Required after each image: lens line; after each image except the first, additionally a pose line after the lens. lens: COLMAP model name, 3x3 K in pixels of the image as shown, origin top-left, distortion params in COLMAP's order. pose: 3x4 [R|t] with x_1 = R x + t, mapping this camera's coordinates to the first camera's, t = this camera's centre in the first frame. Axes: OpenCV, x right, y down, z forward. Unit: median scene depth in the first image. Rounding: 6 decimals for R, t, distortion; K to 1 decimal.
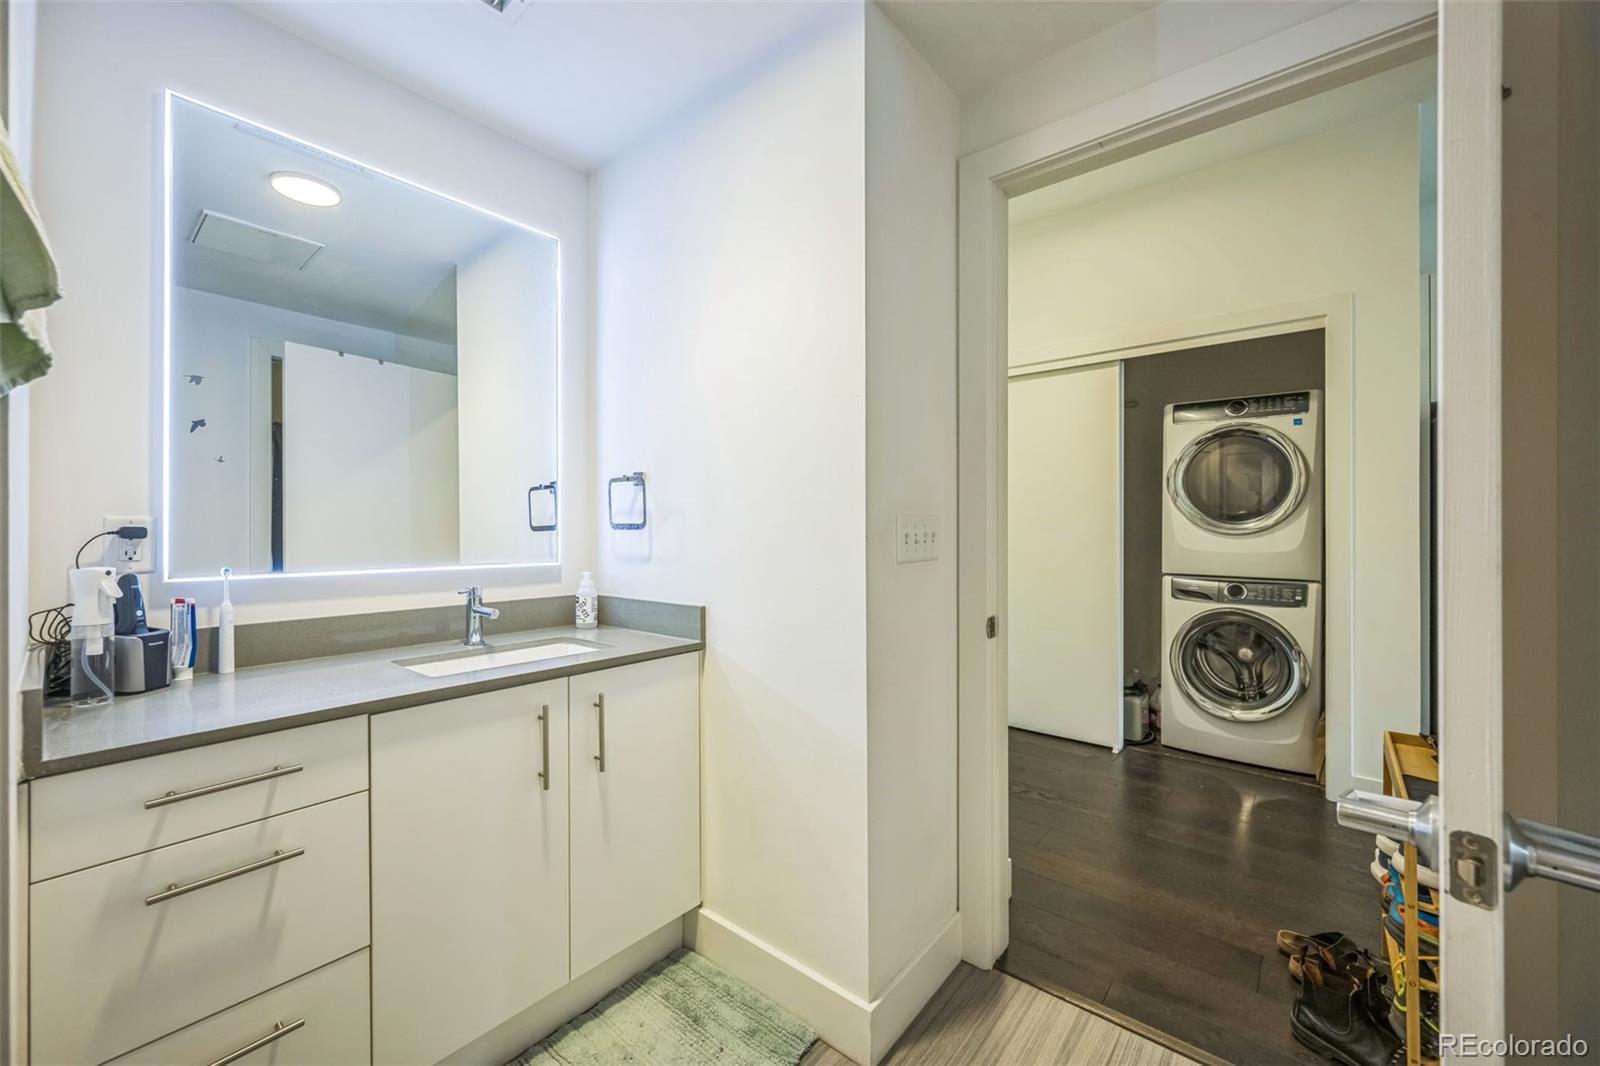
lens RADIAL K [[628.7, 0, 802.7], [0, 628.7, 522.4], [0, 0, 1]] dist [-0.000016, 0.000297]
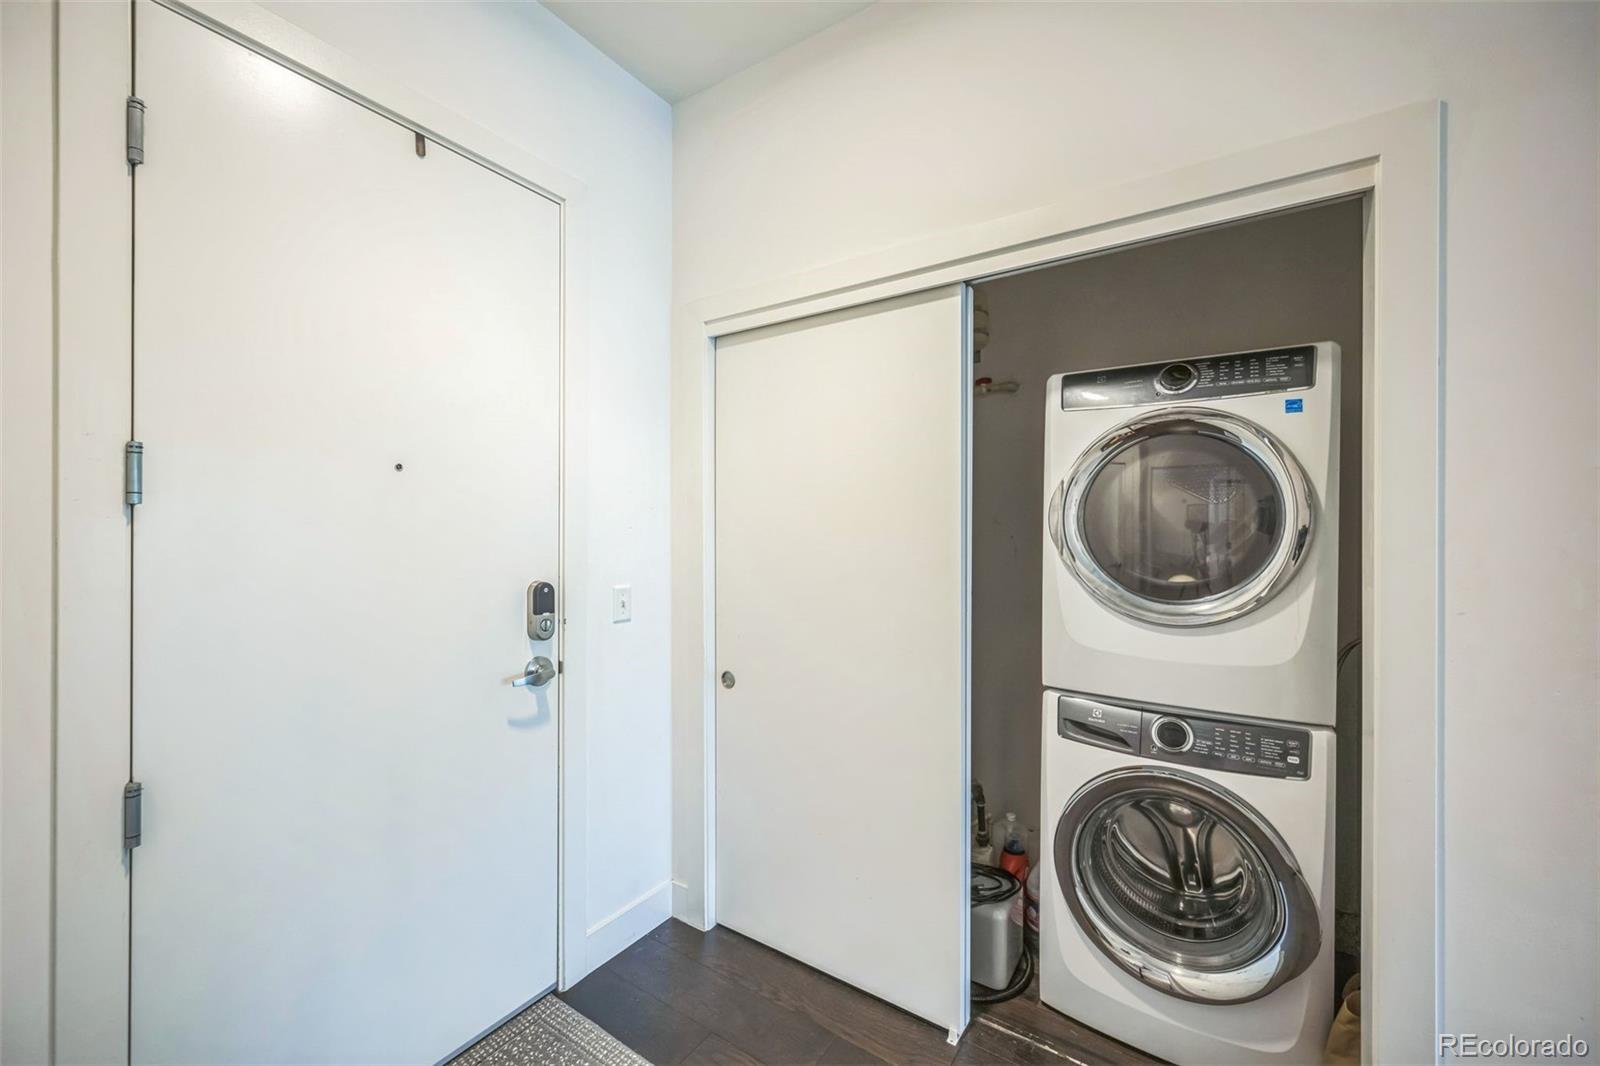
lens RADIAL K [[628.7, 0, 801.4], [0, 628.7, 534.0], [0, 0, 1]] dist [-0.000016, 0.000297]
pose [[0.994169, -0.002769, 0.107794, 0.331789], [0.001588, 0.999938, 0.011039, -0.061940], [-0.107818, -0.010803, 0.994112, 0.523176]]
